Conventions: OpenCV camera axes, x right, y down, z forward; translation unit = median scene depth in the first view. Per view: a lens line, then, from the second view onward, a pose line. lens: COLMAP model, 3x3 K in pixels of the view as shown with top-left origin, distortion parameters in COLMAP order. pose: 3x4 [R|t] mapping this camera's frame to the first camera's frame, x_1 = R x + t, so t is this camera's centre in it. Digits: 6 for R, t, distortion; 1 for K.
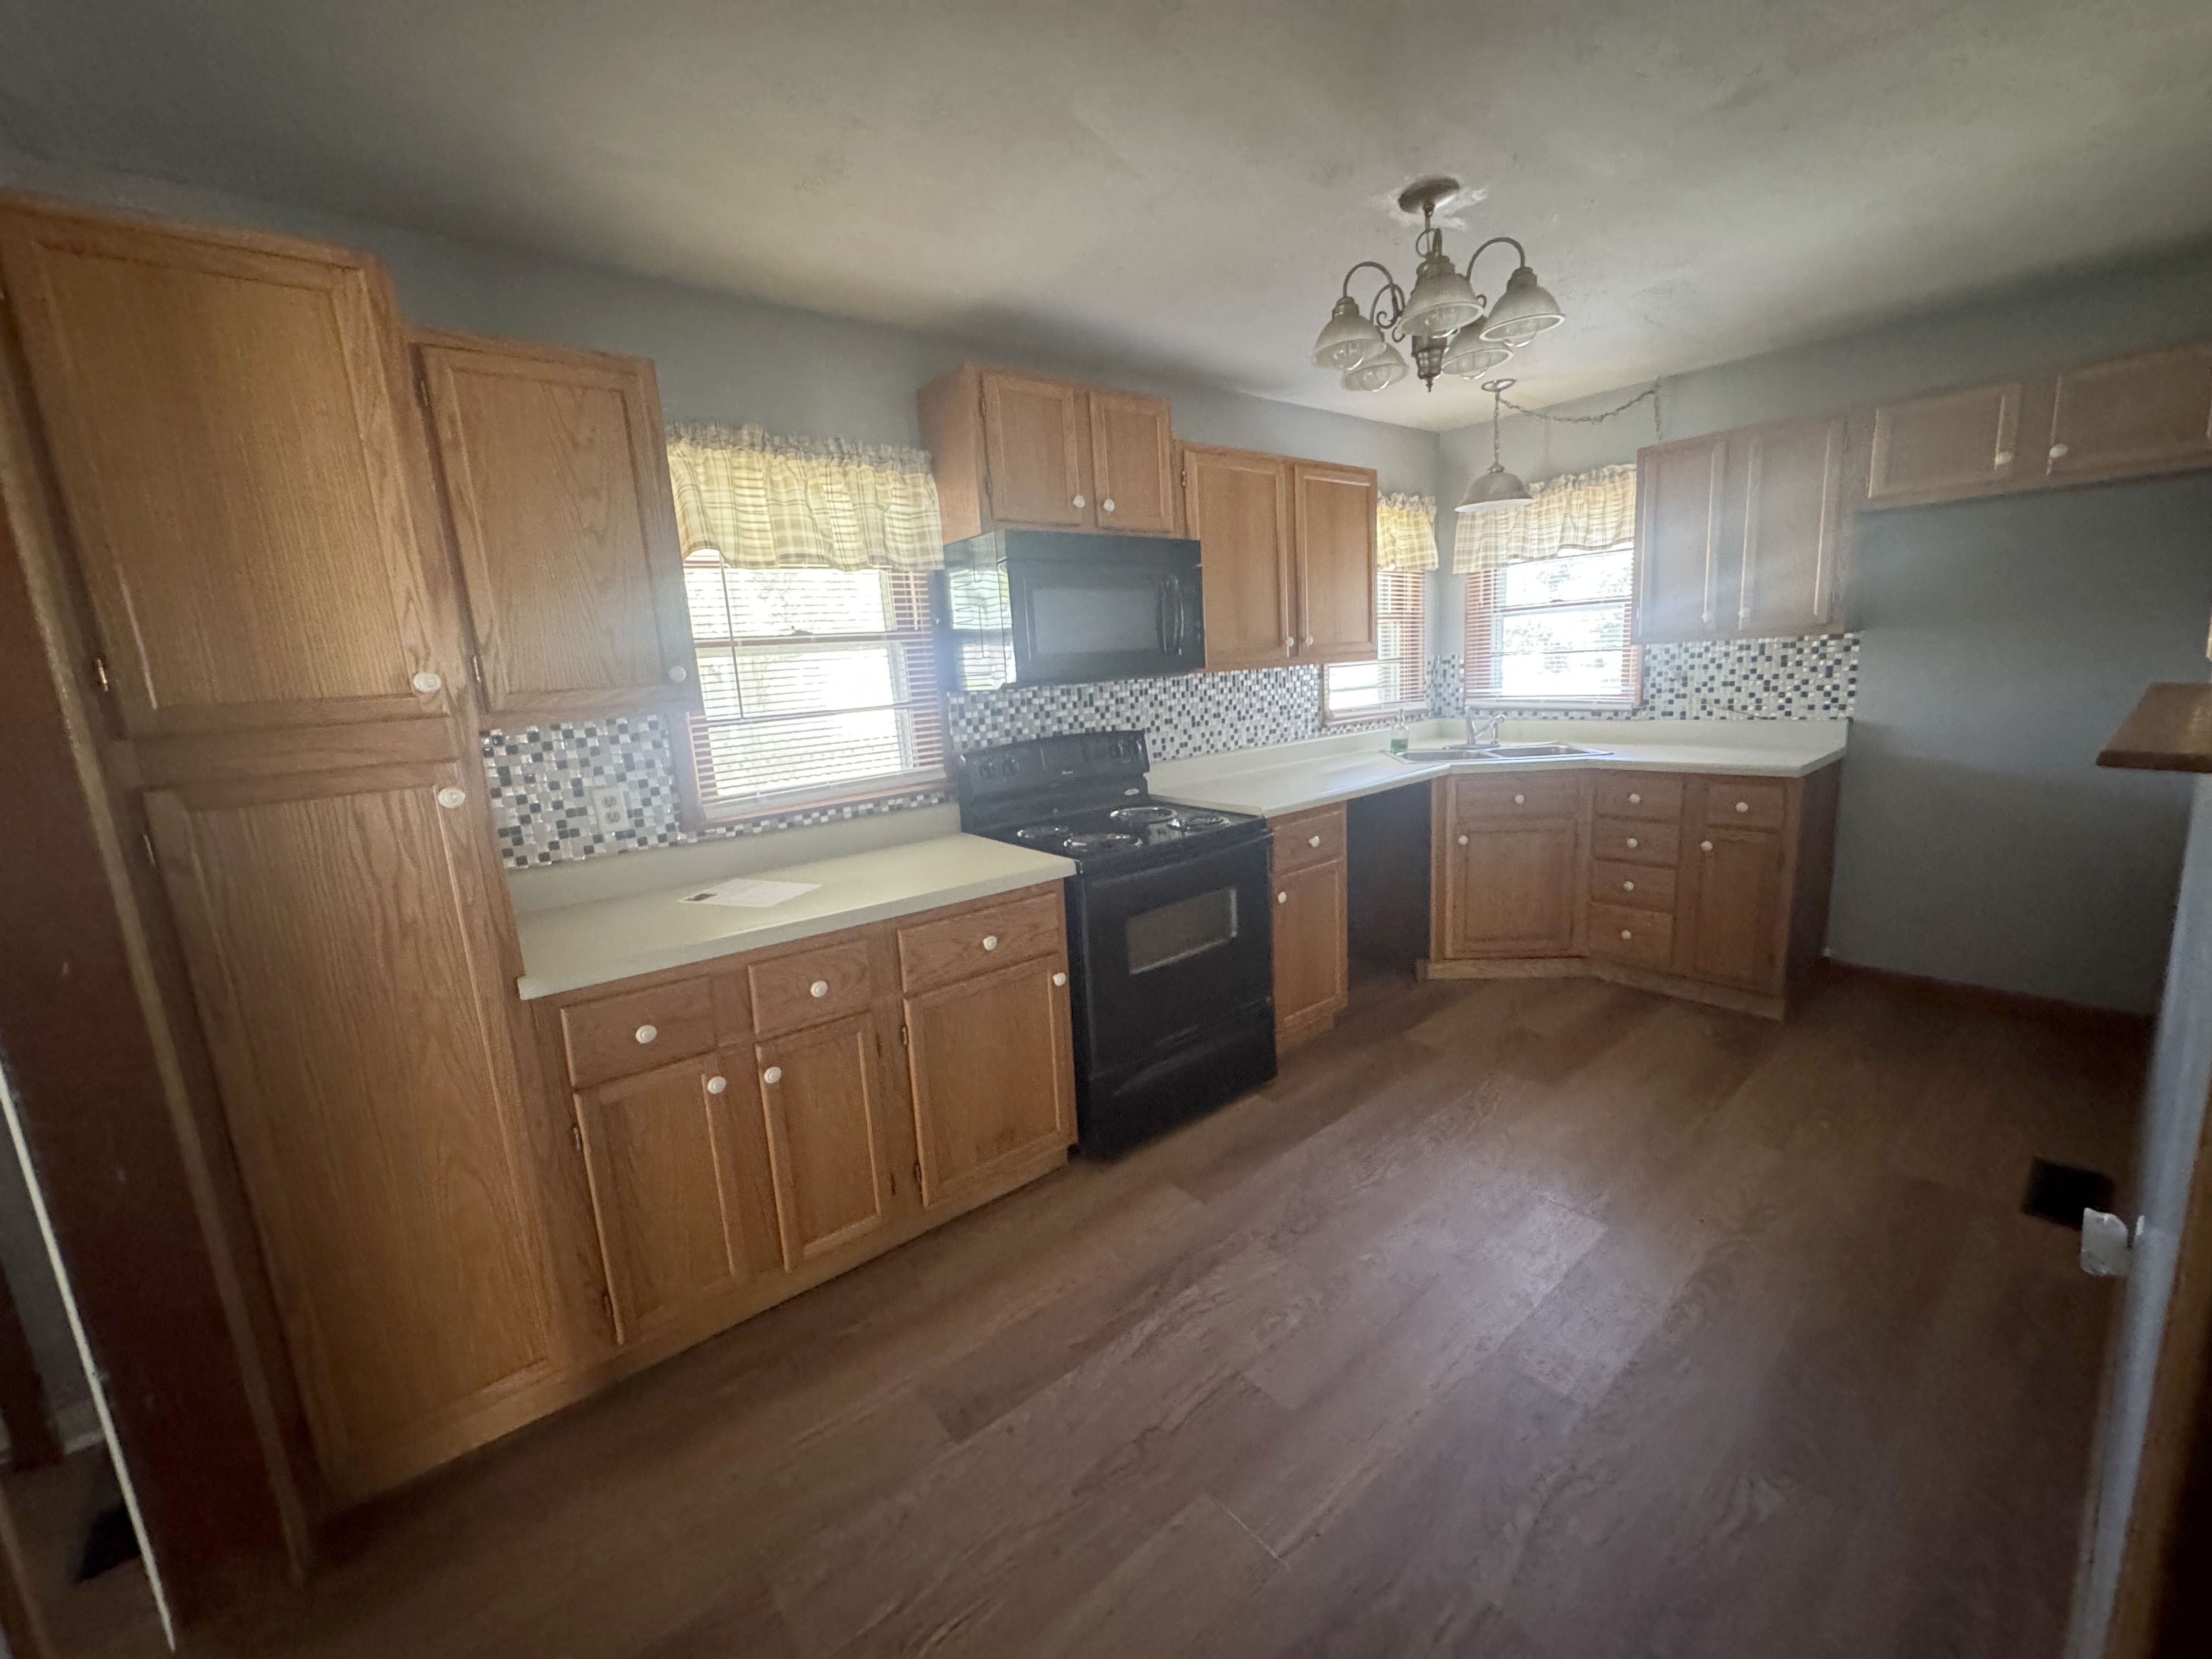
lens RADIAL K [[879.0, 0, 1111.3], [0, 879.0, 825.2], [0, 0, 1]] dist [-0.002075, -0.000375]
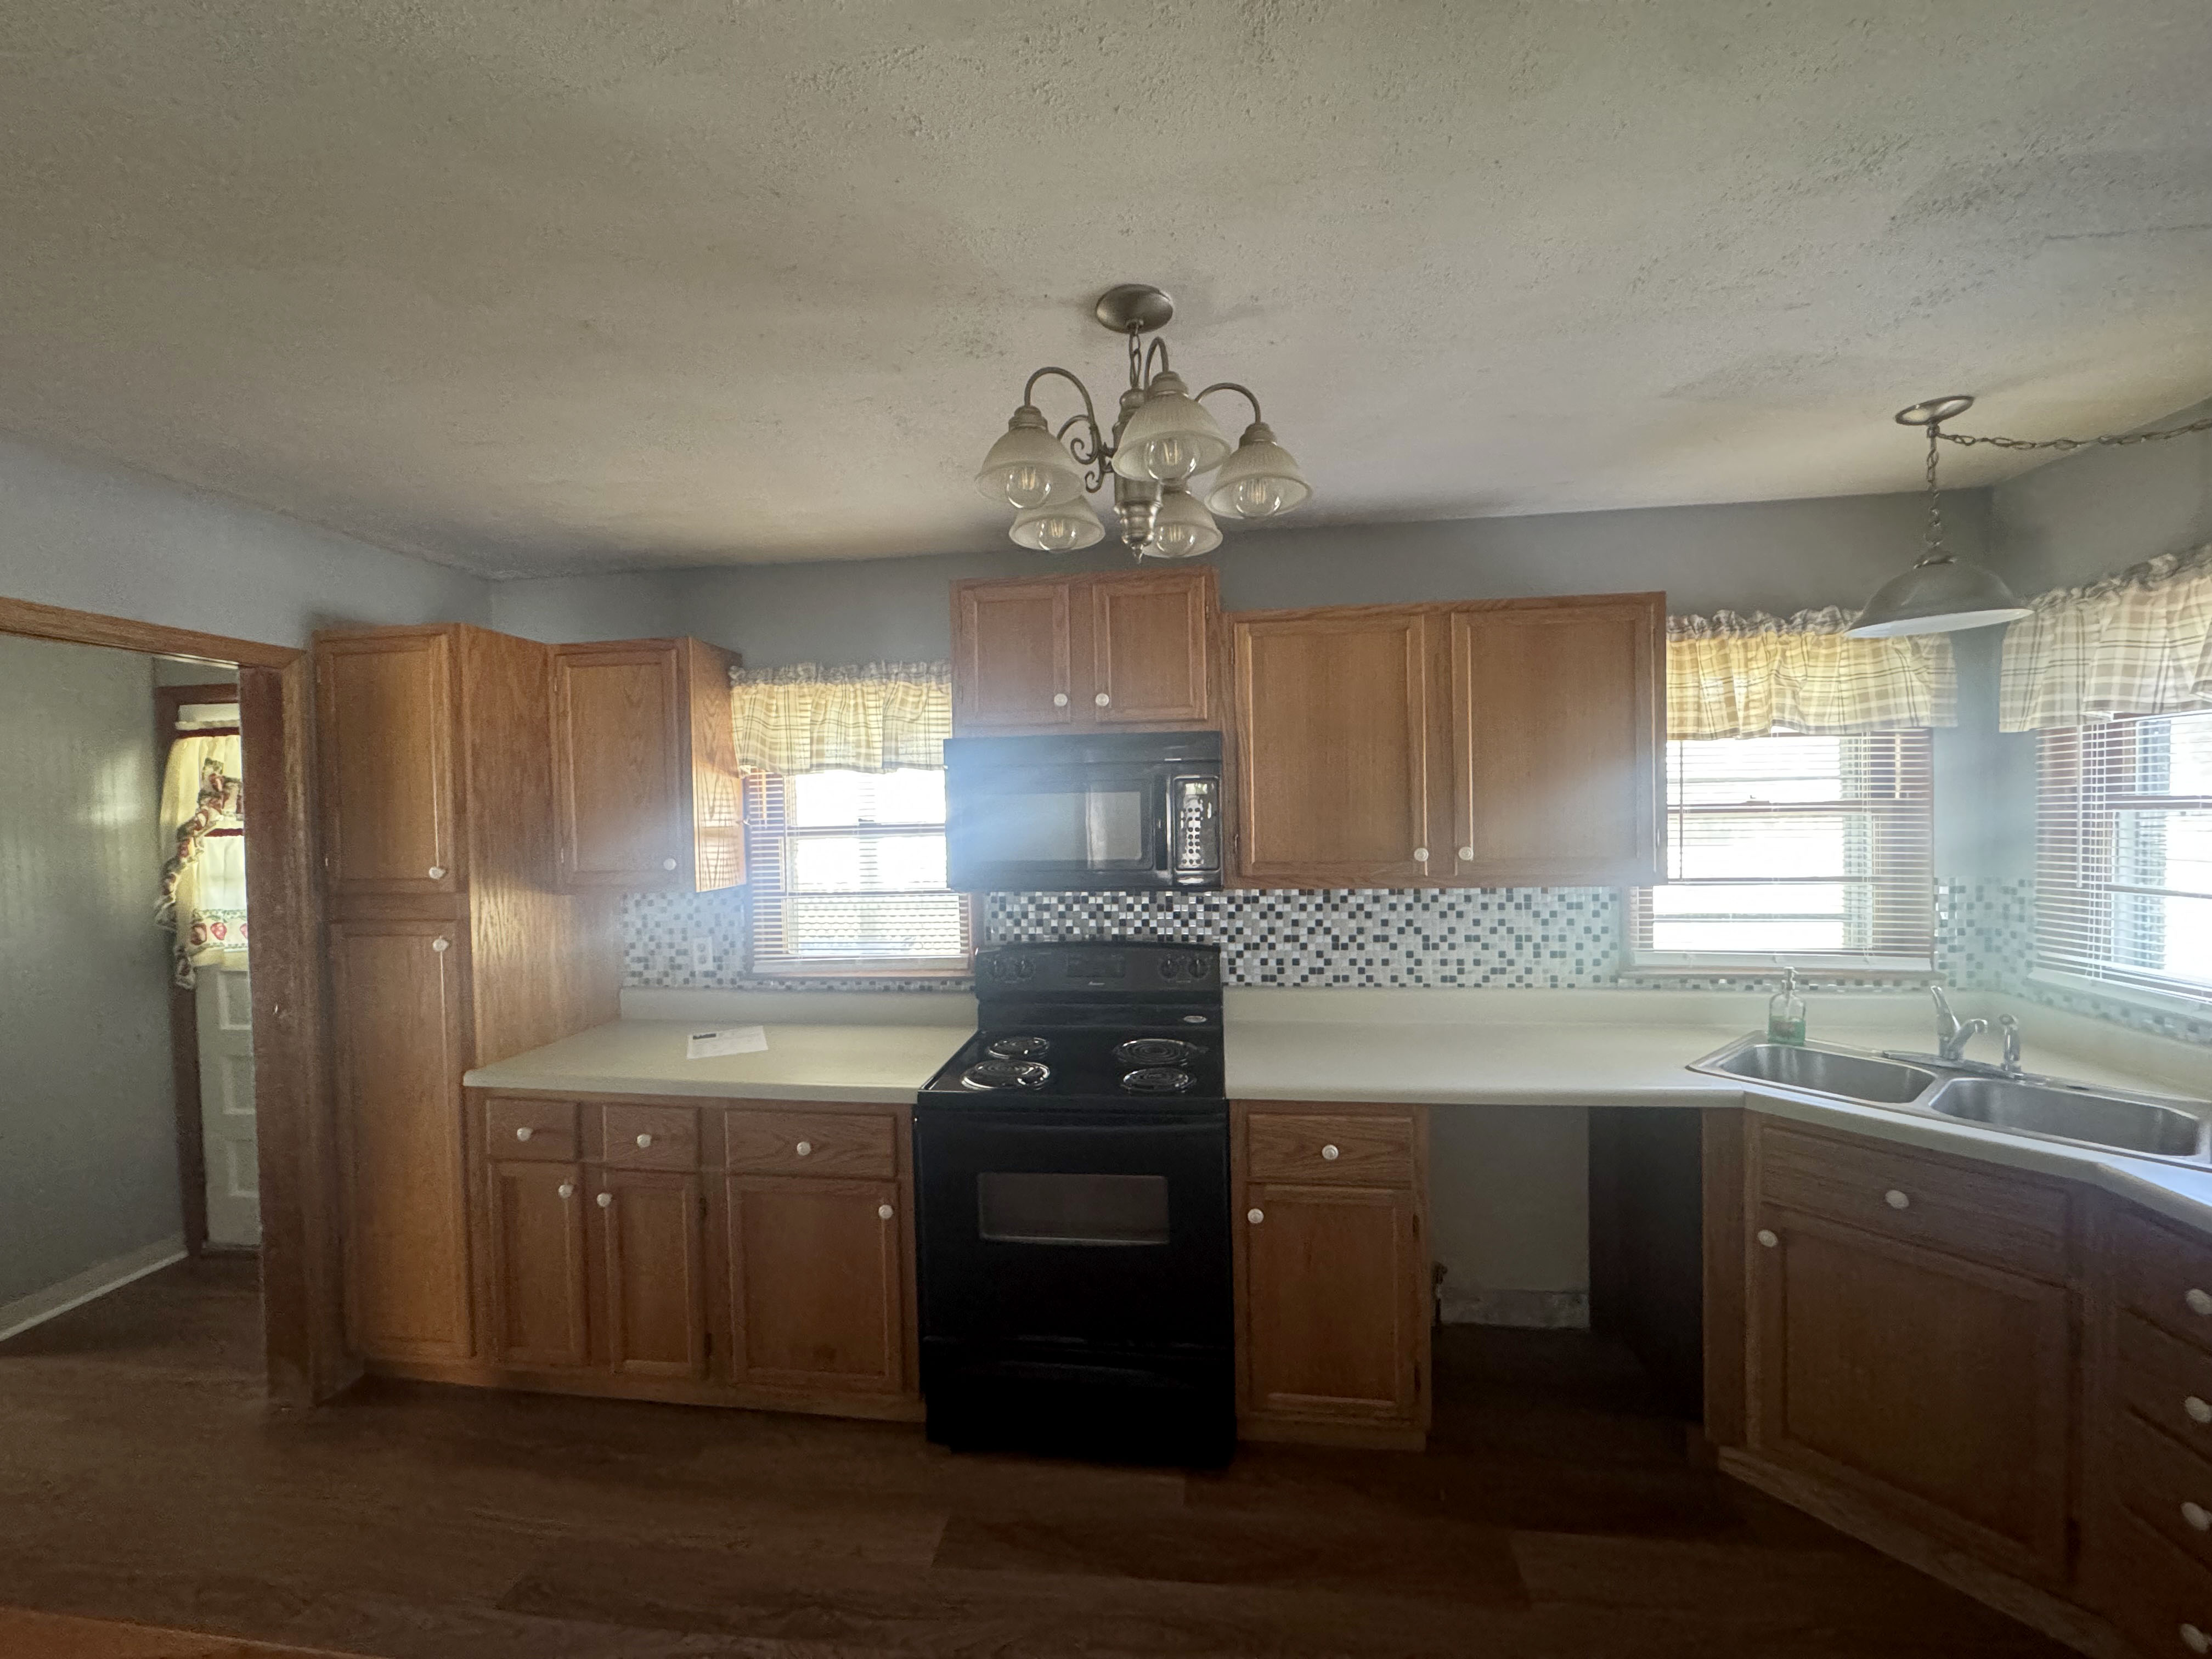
lens RADIAL K [[879.0, 0, 1102.5], [0, 879.0, 831.9], [0, 0, 1]] dist [-0.002075, -0.000375]
pose [[0.686563, 0.065225, -0.724139, 0.568545], [-0.154797, 0.986246, -0.057931, -0.154978], [0.710401, 0.151867, 0.687217, 0.350690]]
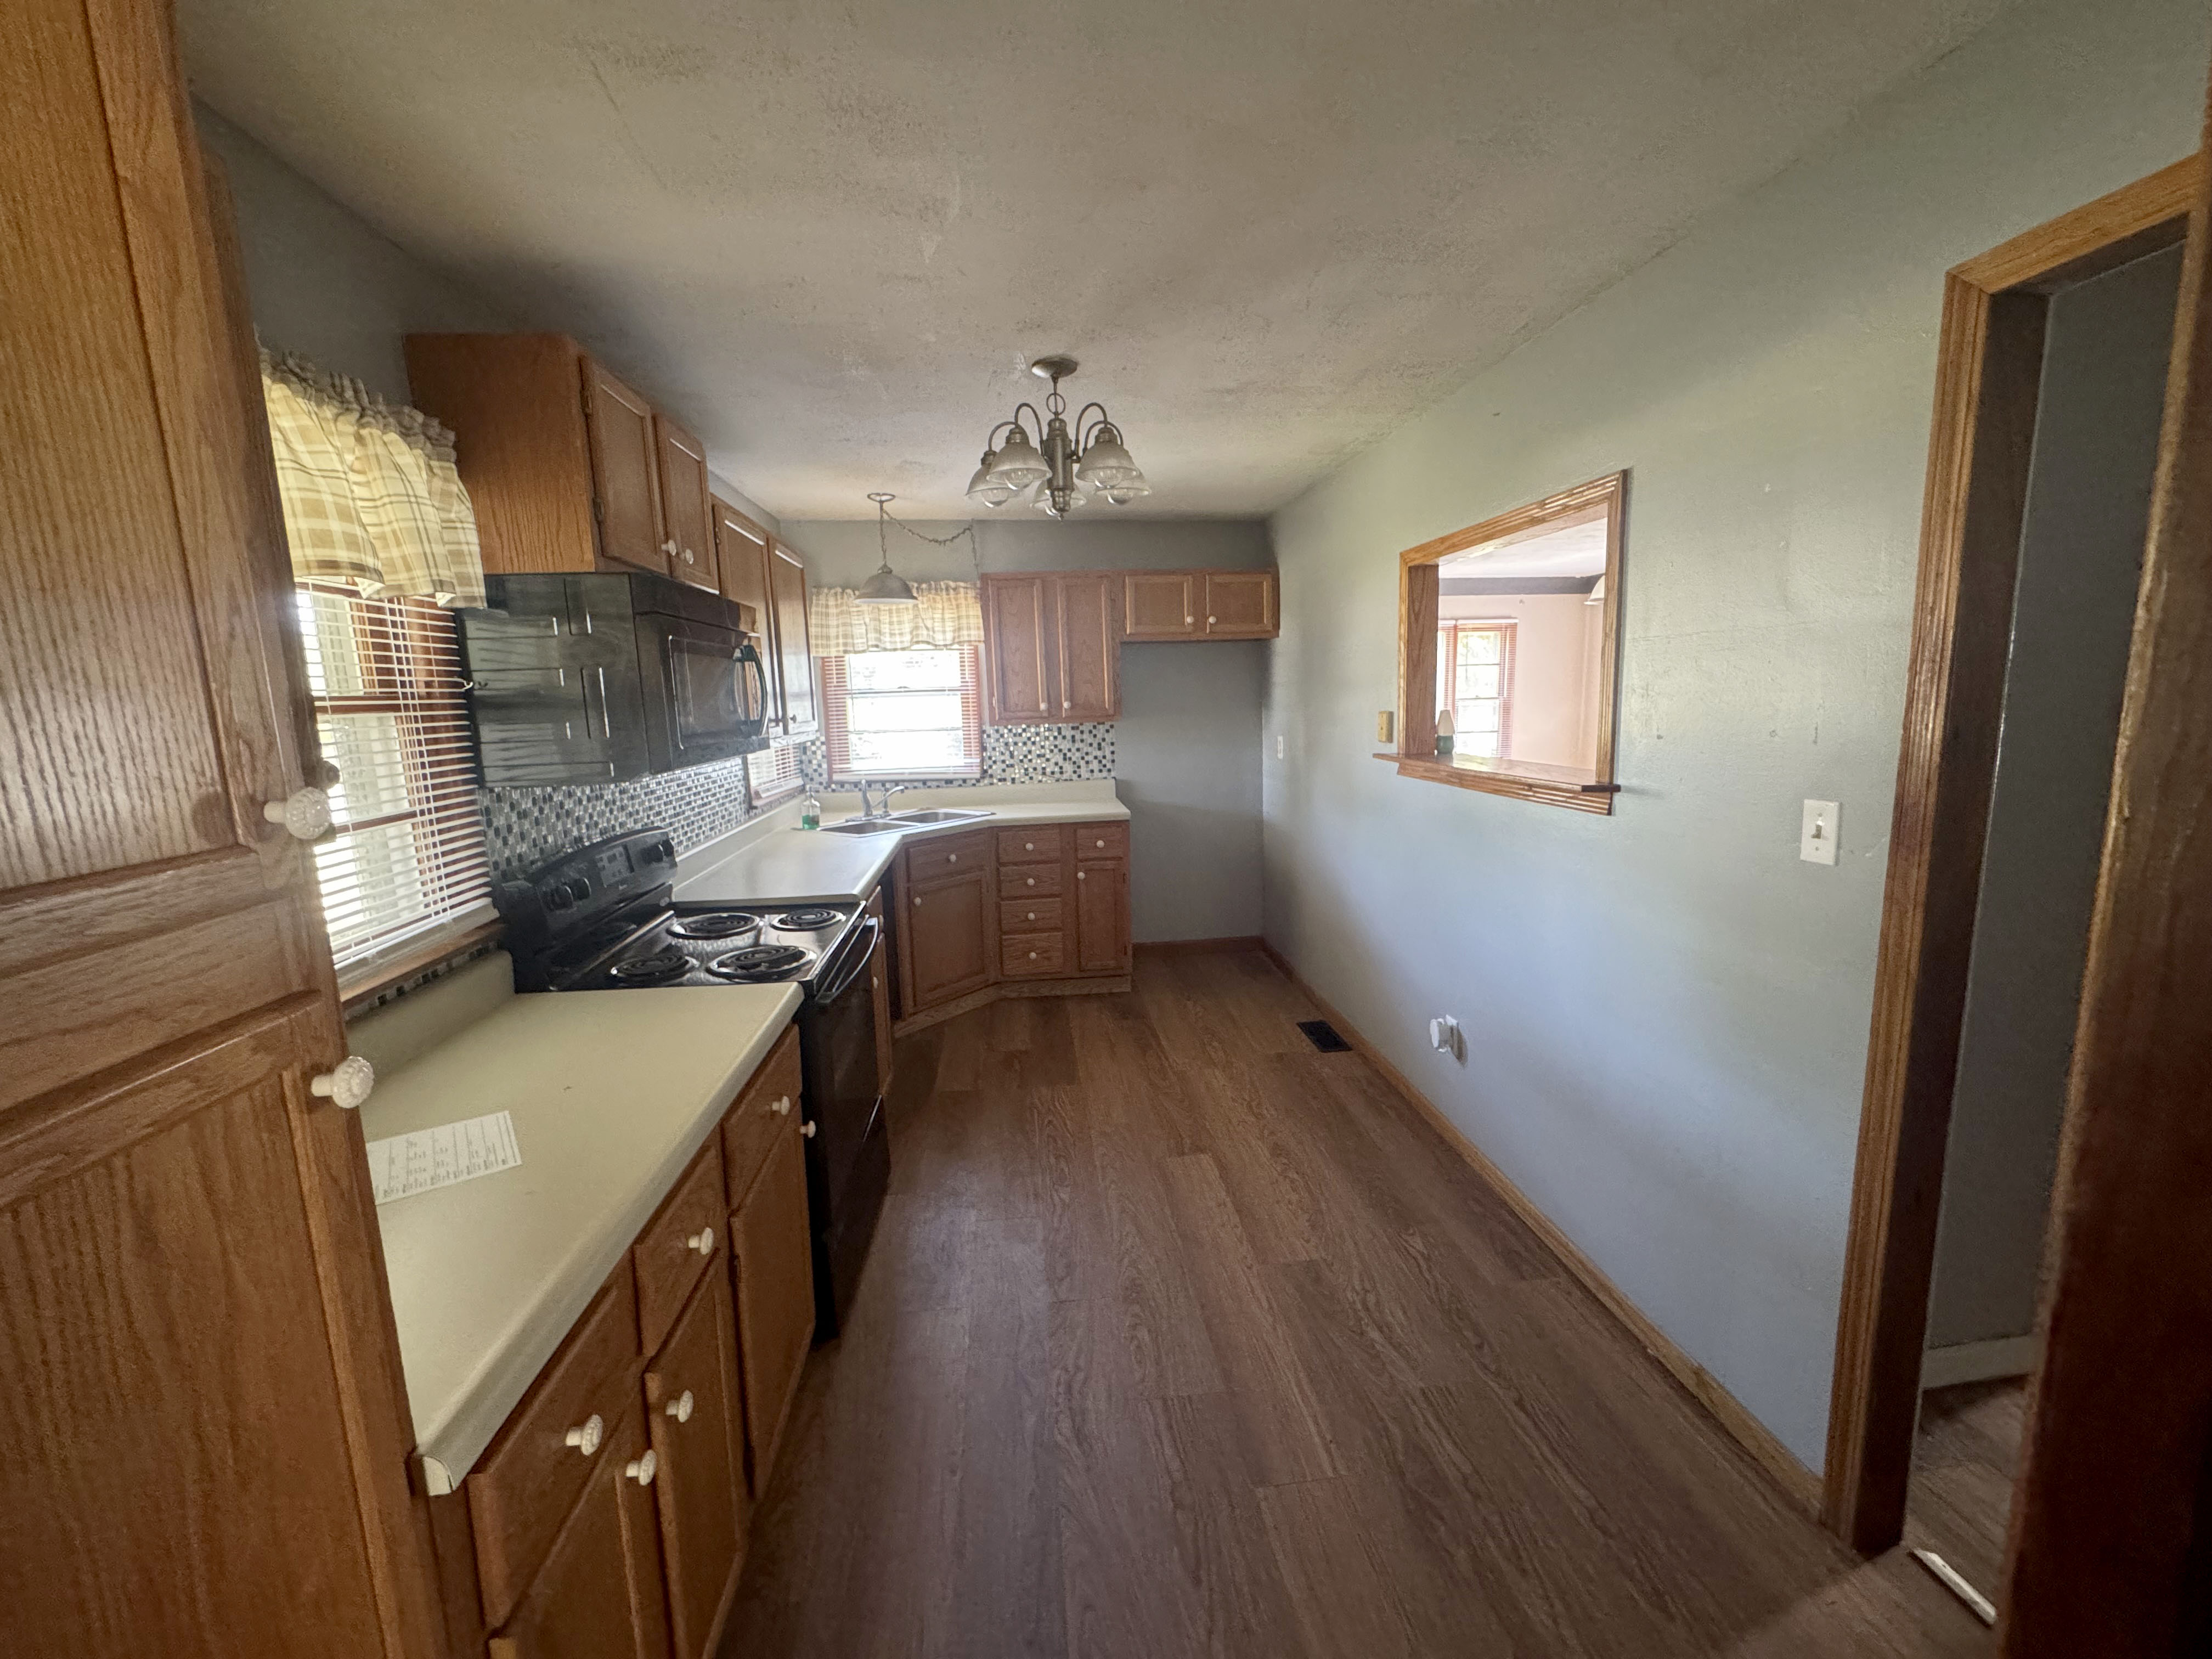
lens RADIAL K [[879.0, 0, 1102.6], [0, 879.0, 829.5], [0, 0, 1]] dist [-0.002075, -0.000375]
pose [[0.553054, -0.087055, 0.828585, -0.427375], [0.150311, 0.988632, 0.003543, -0.047473], [-0.819474, 0.122586, 0.559852, 0.217810]]
